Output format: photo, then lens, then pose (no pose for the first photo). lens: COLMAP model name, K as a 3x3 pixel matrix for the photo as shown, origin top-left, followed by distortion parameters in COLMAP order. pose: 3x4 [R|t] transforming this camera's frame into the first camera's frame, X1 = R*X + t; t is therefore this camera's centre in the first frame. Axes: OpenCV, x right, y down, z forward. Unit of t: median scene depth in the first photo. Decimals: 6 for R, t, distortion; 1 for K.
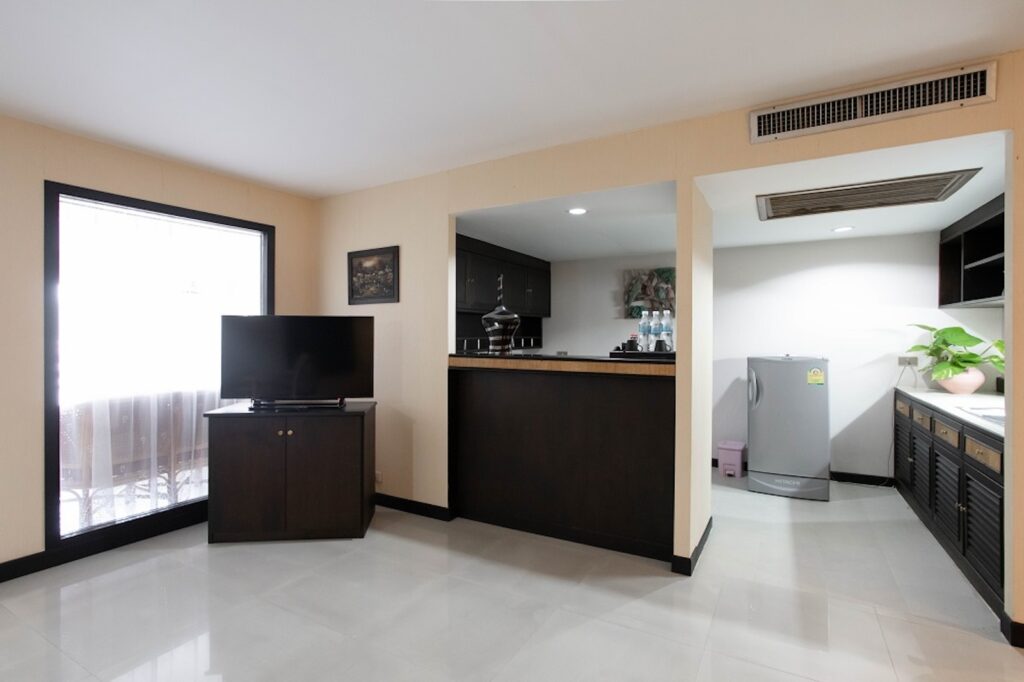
lens RADIAL K [[465.3, 0, 525.8], [0, 465.3, 341.7], [0, 0, 1]] dist [-0.000639, 0.000041]
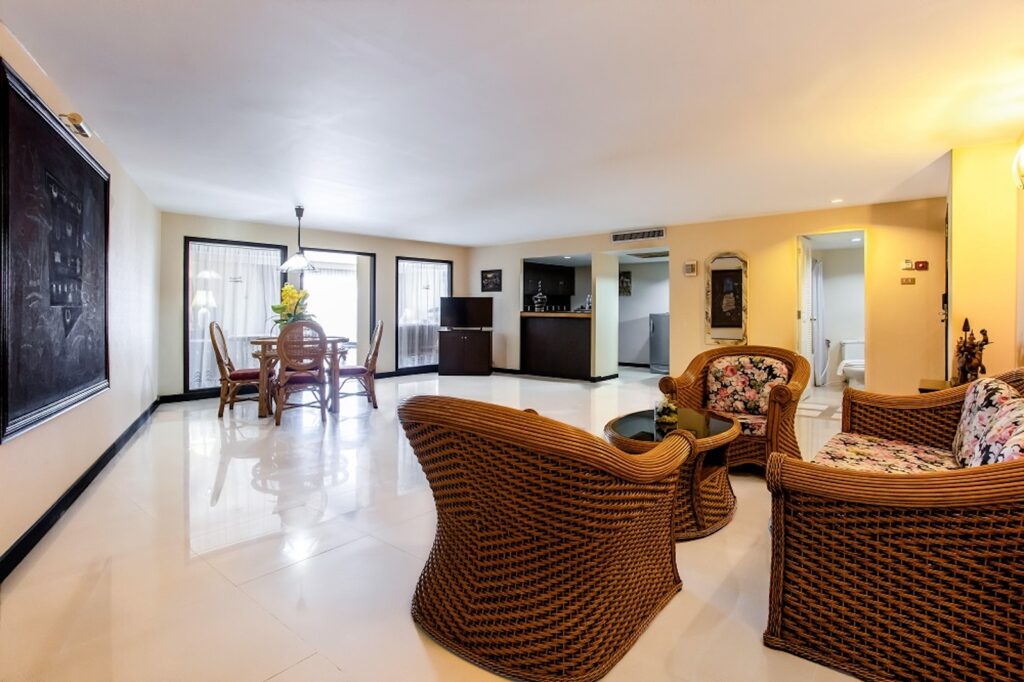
lens RADIAL K [[463.9, 0, 511.2], [0, 463.9, 308.4], [0, 0, 1]] dist [-0.000094, 0.000016]
pose [[0.975714, -0.000427, -0.219048, 0.343628], [-0.001312, 0.999969, -0.007796, 0.029024], [0.219044, 0.007894, 0.975683, -1.498816]]
